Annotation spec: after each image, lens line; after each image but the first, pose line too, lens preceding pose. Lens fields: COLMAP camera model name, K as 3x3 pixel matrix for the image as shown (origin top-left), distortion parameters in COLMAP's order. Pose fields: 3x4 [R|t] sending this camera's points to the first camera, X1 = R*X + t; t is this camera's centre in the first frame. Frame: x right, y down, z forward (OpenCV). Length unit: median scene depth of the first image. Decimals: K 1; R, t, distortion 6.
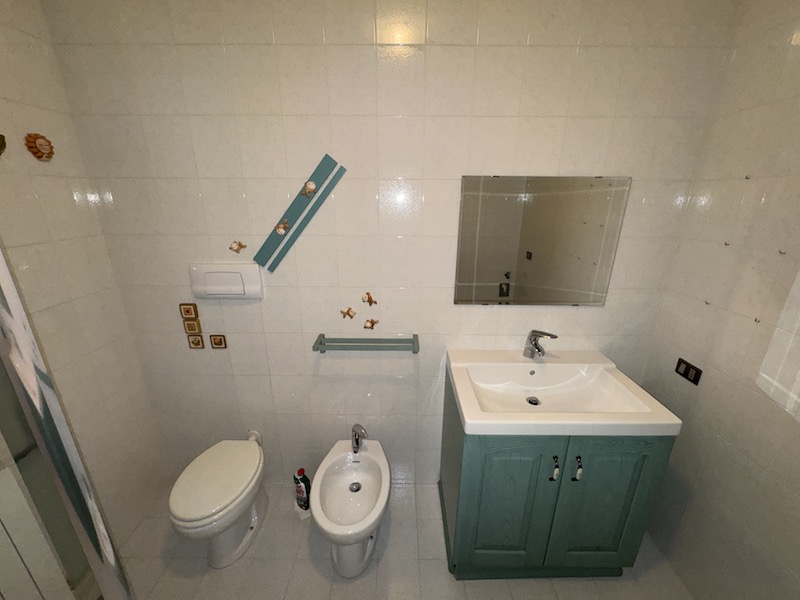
lens RADIAL K [[321.1, 0, 400.0], [0, 321.1, 300.0], [0, 0, 1]] dist [-0.003014, 0.000288]
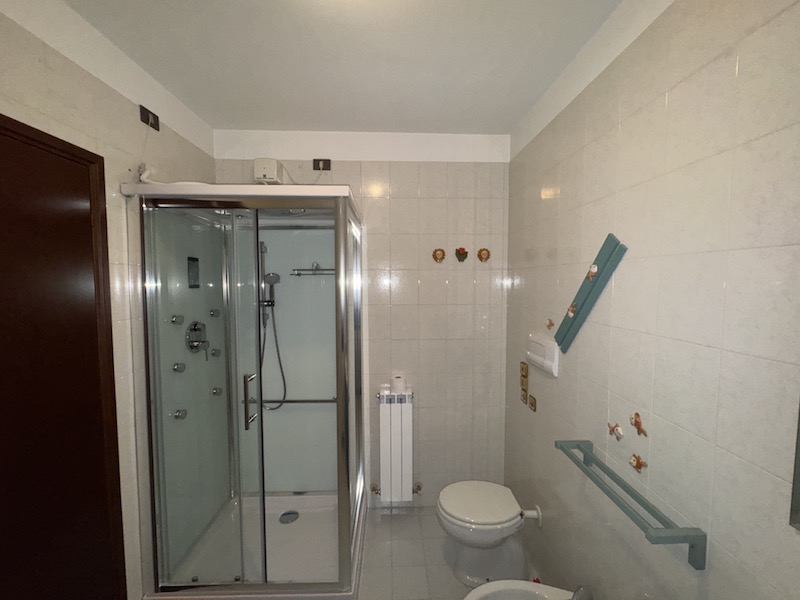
lens RADIAL K [[321.1, 0, 400.0], [0, 321.1, 300.0], [0, 0, 1]] dist [-0.003014, 0.000288]
pose [[0.041693, 0.058454, -0.997419, 0.572925], [-0.306025, 0.951054, 0.042945, -0.134132], [0.951110, 0.303444, 0.057541, 0.418926]]
